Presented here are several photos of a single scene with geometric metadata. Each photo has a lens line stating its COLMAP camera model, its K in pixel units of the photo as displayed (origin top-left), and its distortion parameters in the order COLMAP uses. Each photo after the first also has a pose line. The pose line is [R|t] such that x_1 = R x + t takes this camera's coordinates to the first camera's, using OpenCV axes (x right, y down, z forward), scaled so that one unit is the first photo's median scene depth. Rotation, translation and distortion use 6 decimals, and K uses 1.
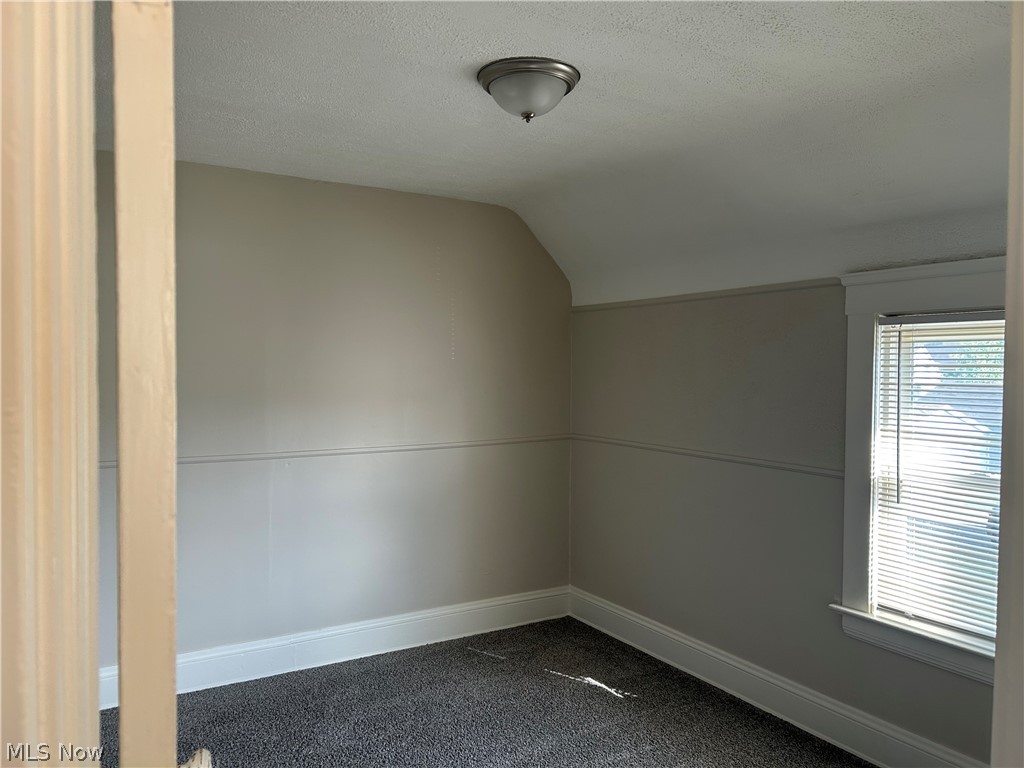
lens RADIAL K [[763.0, 0, 510.5], [0, 763.0, 386.0], [0, 0, 1]] dist [0.053381, -0.069905]
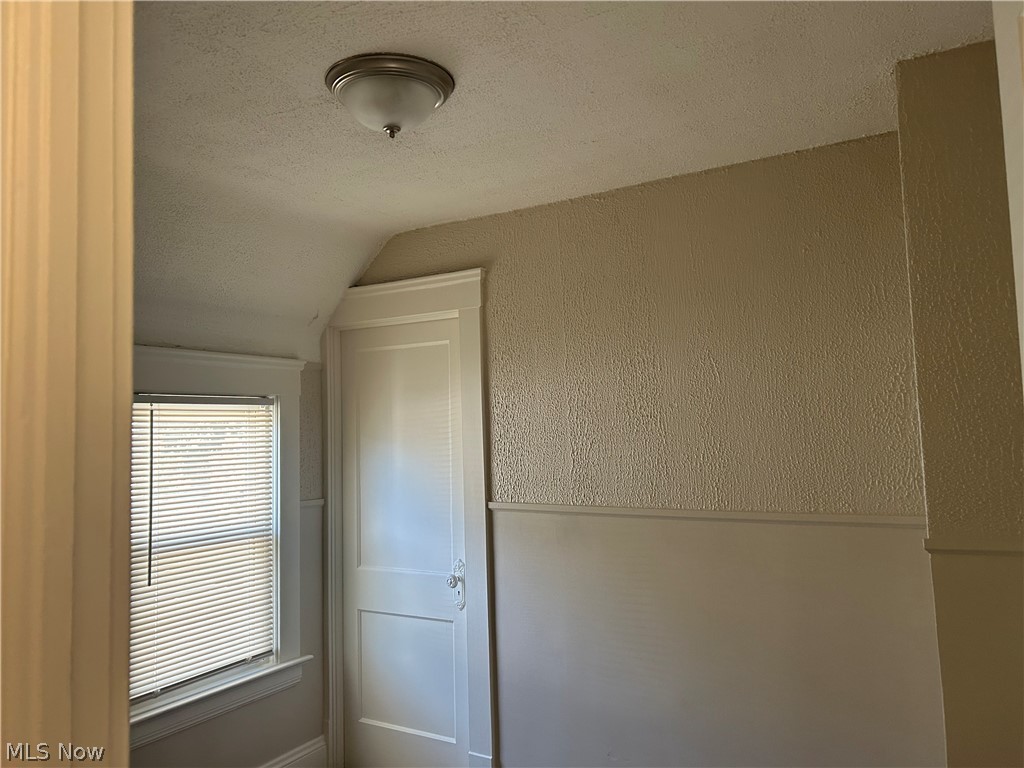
lens RADIAL K [[763.0, 0, 512.5], [0, 763.0, 381.6], [0, 0, 1]] dist [0.053381, -0.069905]
pose [[-0.460661, 0.058251, 0.885662, -0.593792], [0.035607, 0.998254, -0.047135, -0.044262], [-0.886861, 0.009823, -0.461931, 1.043159]]
